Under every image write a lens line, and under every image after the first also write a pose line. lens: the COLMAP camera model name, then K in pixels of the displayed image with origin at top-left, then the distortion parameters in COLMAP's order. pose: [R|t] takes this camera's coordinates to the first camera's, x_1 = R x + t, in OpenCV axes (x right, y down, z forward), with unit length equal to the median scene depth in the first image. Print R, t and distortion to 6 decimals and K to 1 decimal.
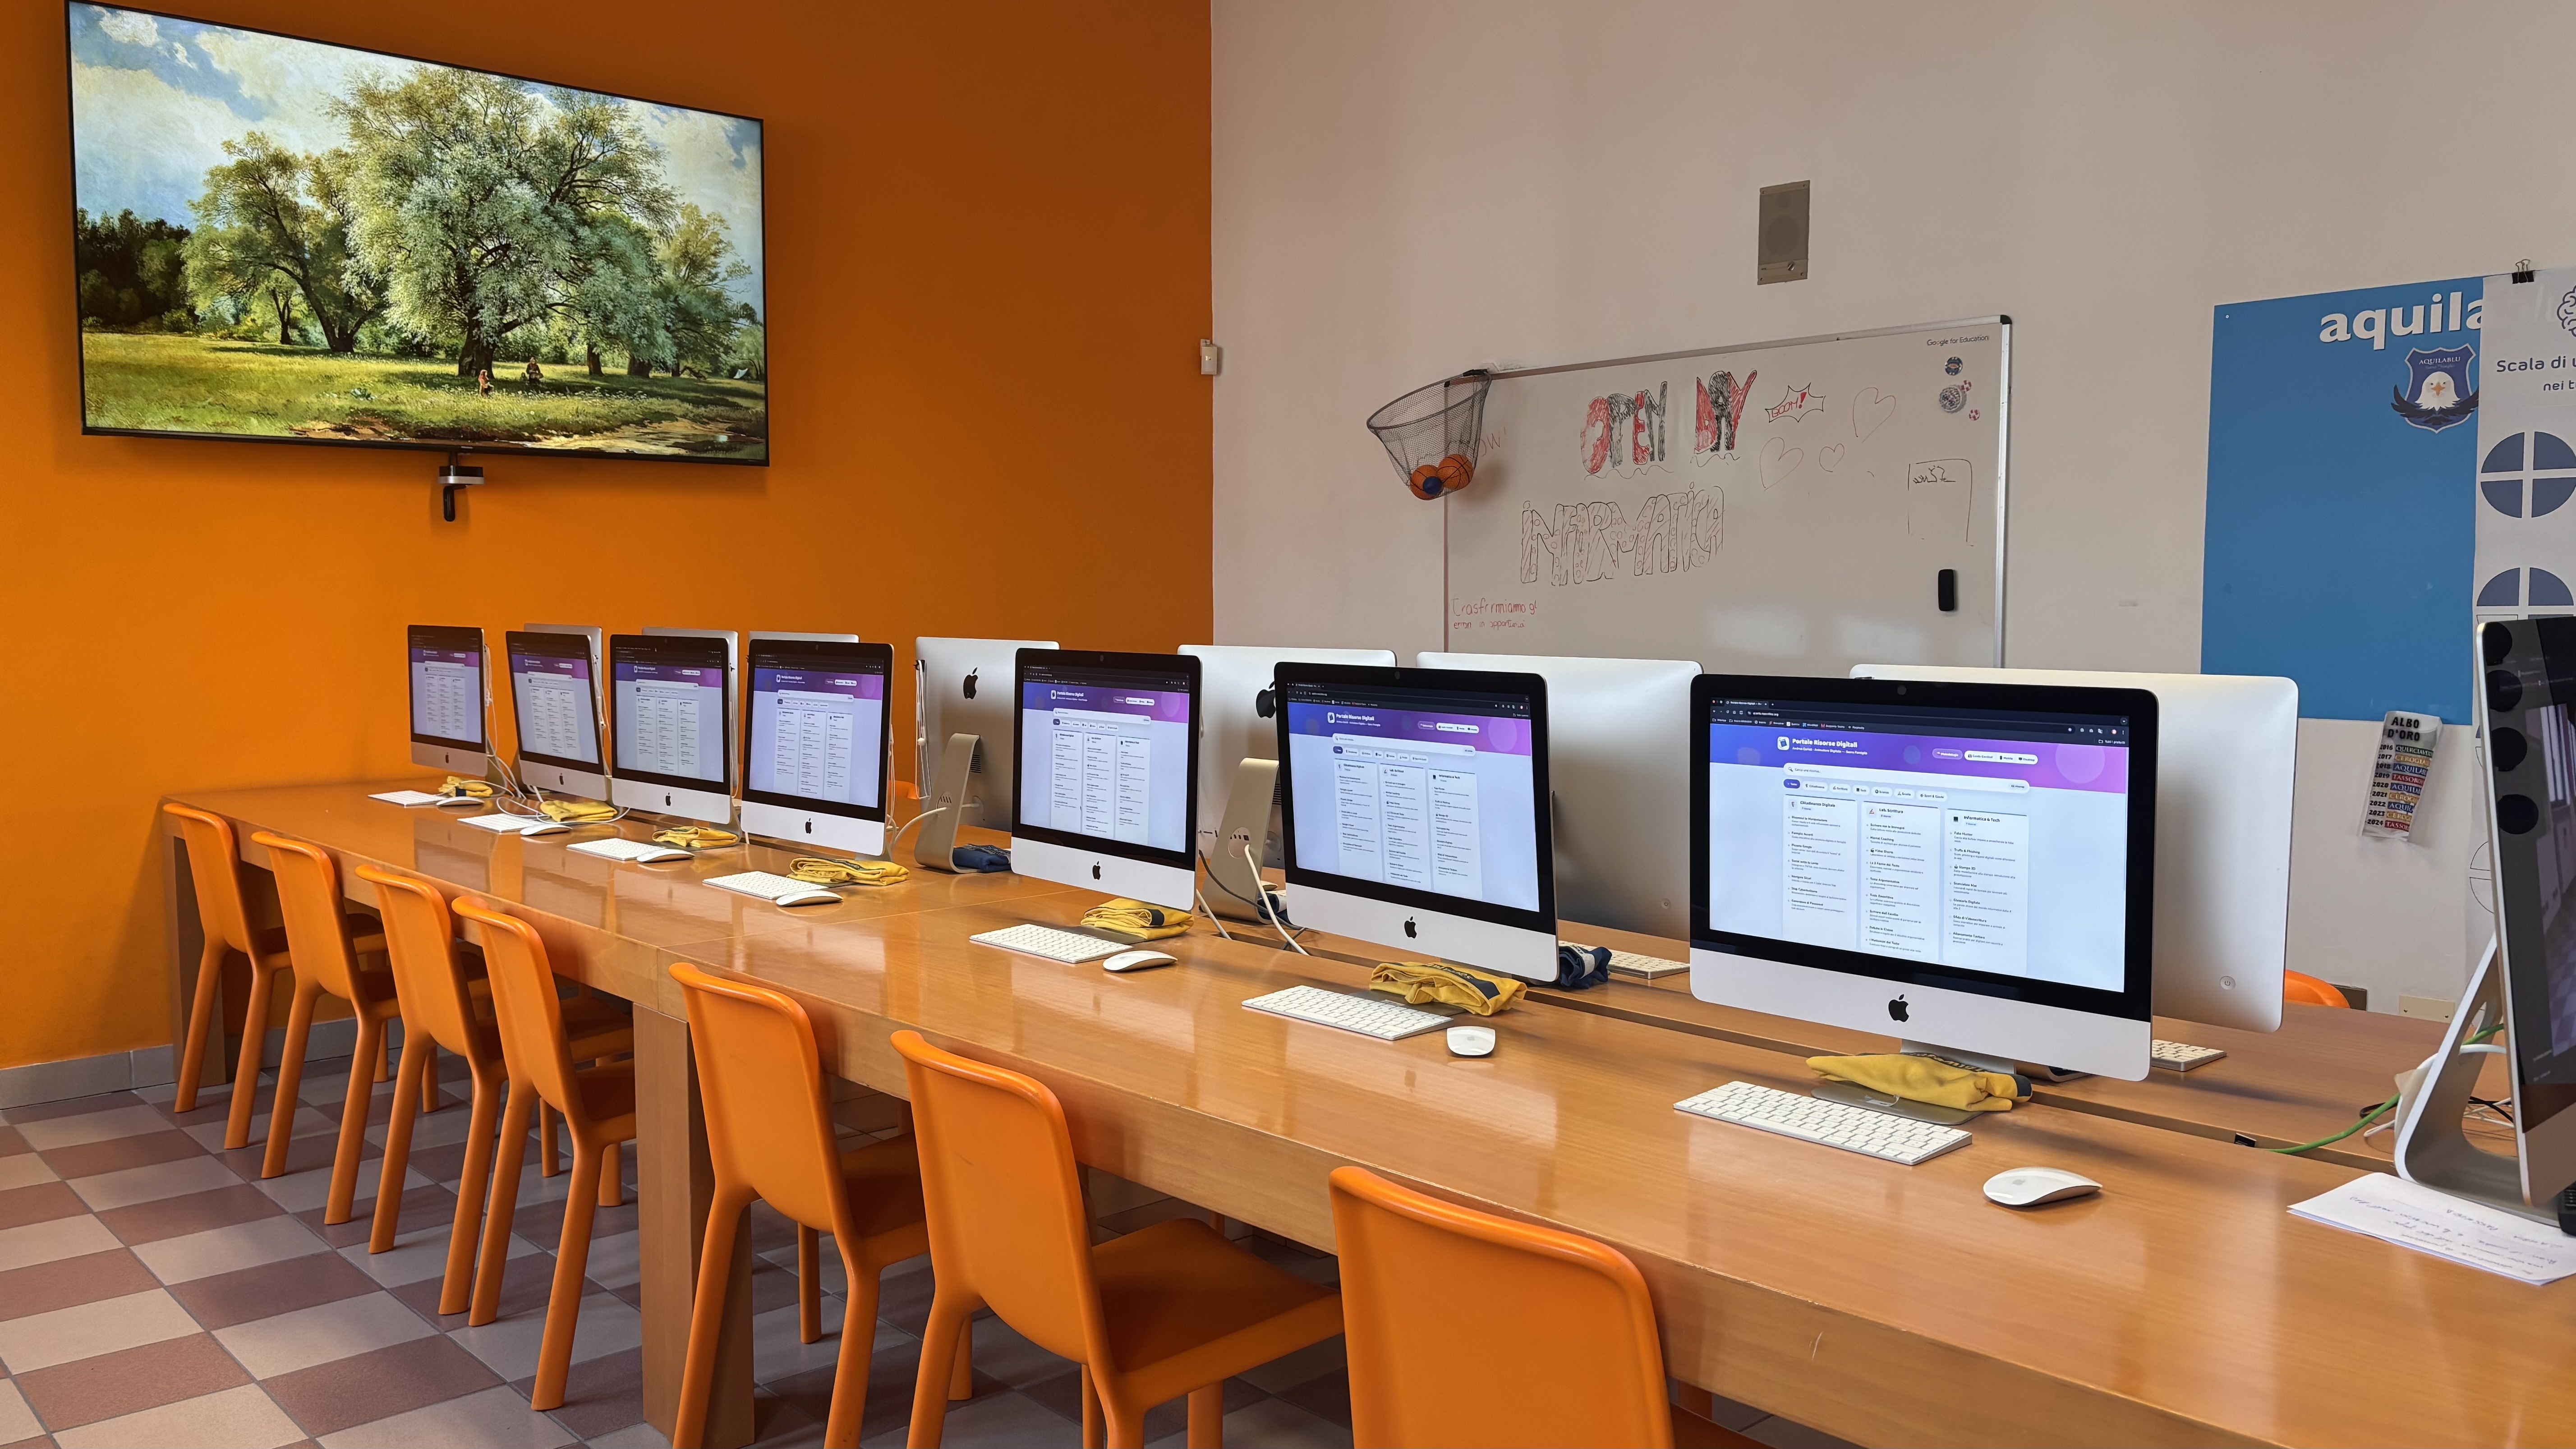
lens RADIAL K [[1968.0, 0, 1283.4], [0, 1968.0, 696.0], [0, 0, 1]] dist [0.073883, -0.005366]
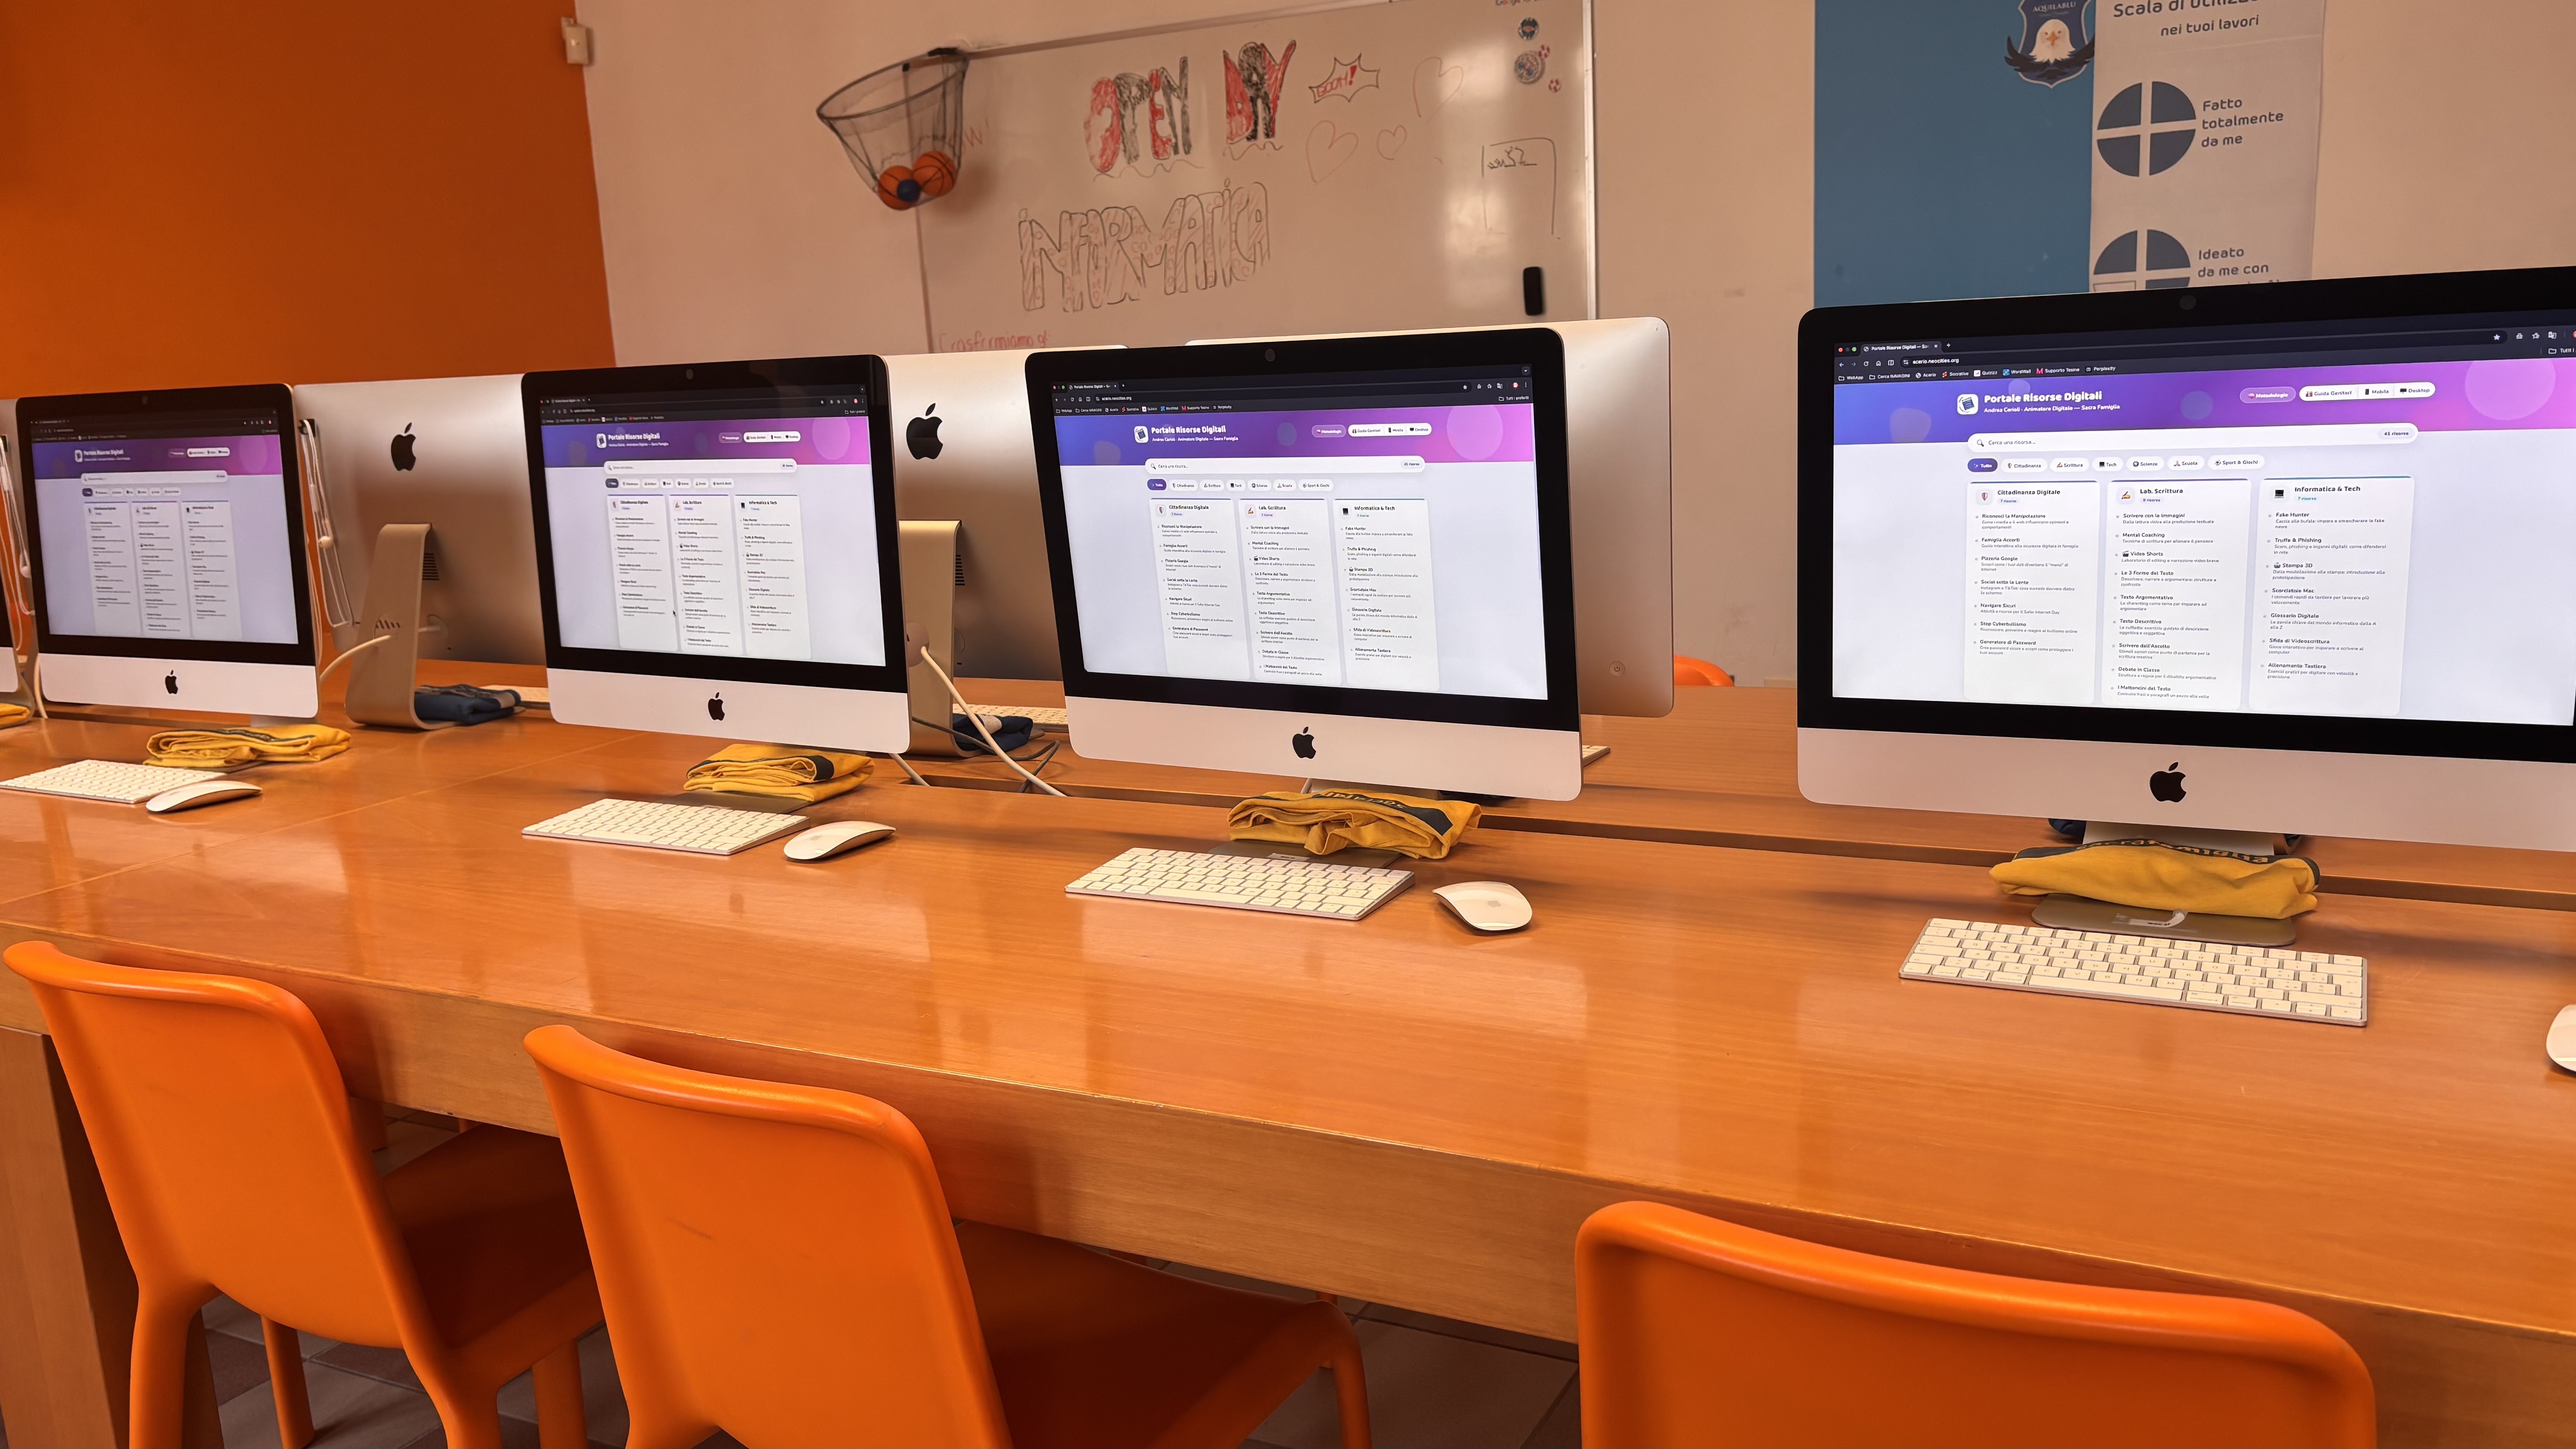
lens RADIAL K [[1967.3, 0, 1288.0], [0, 1967.3, 724.5], [0, 0, 1]] dist [0.023064, -0.002224]
pose [[0.939932, -0.107621, 0.323953, -0.120303], [0.065781, 0.988319, 0.137474, 0.015965], [-0.334964, -0.107906, 0.936032, 0.301953]]
